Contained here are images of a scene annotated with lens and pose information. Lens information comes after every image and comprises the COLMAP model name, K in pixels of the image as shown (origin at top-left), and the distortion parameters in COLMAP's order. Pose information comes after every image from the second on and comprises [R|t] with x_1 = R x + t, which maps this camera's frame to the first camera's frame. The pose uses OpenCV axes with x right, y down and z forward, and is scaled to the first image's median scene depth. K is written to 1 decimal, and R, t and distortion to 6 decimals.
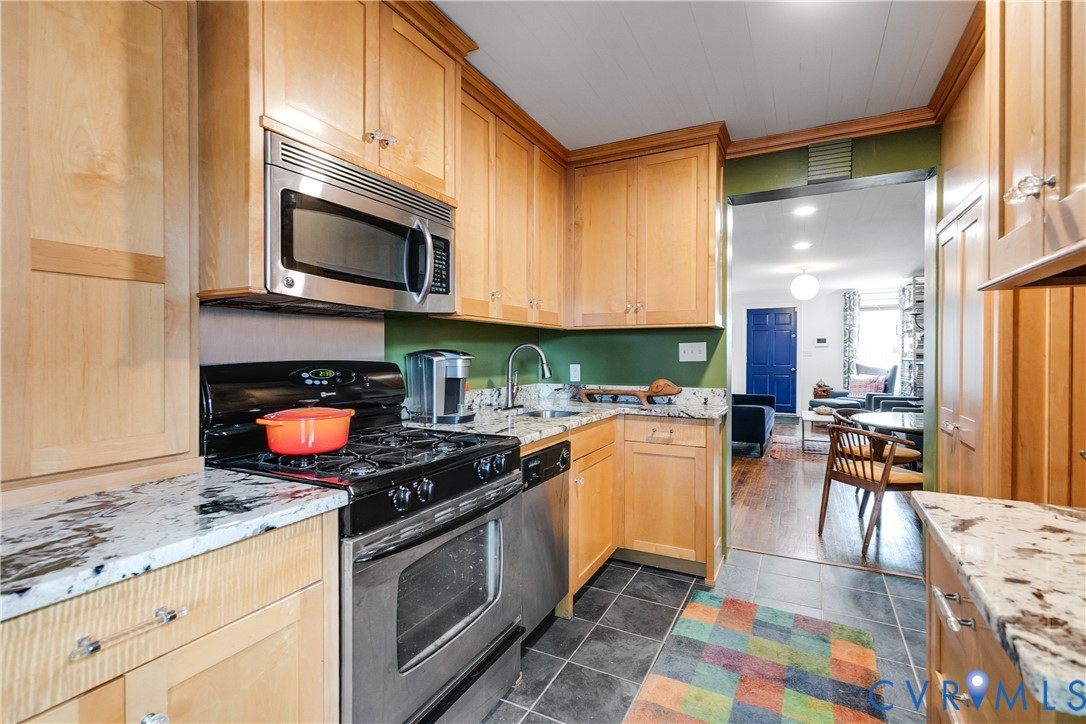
lens RADIAL K [[495.6, 0, 542.3], [0, 495.6, 357.8], [0, 0, 1]] dist [0.008097, -0.000841]
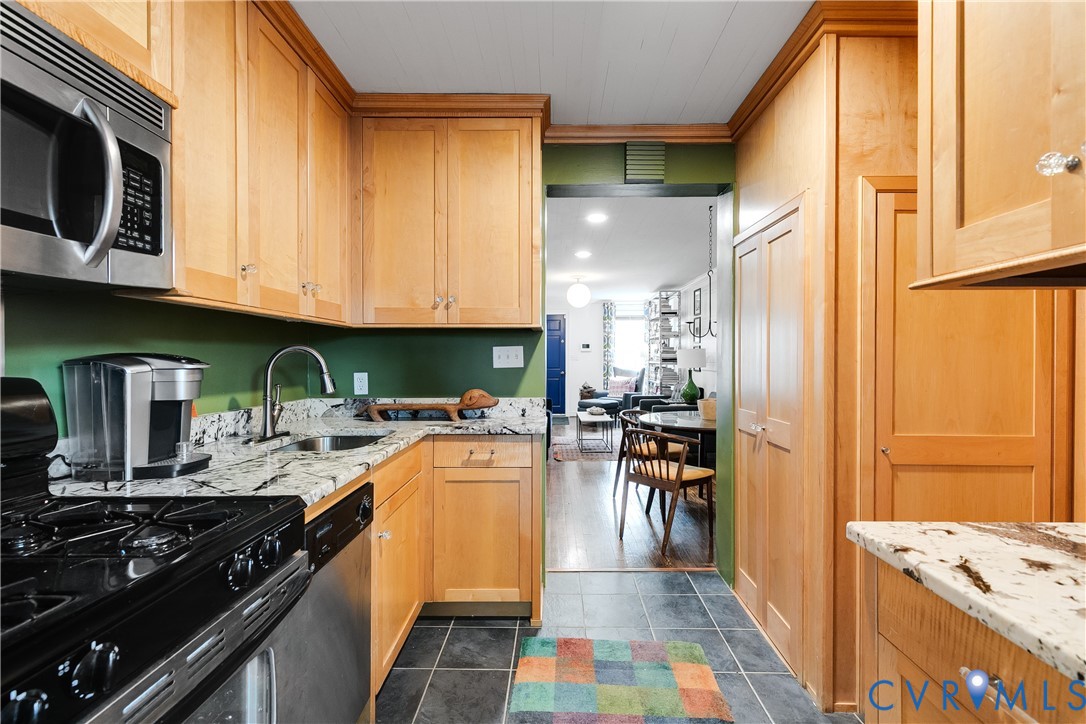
lens RADIAL K [[495.6, 0, 549.1], [0, 495.6, 359.0], [0, 0, 1]] dist [0.008097, -0.000841]
pose [[0.885597, -0.002459, 0.464448, -0.044183], [0.005010, 0.999978, -0.004260, -0.004319], [-0.464427, 0.006099, 0.885590, 0.219234]]
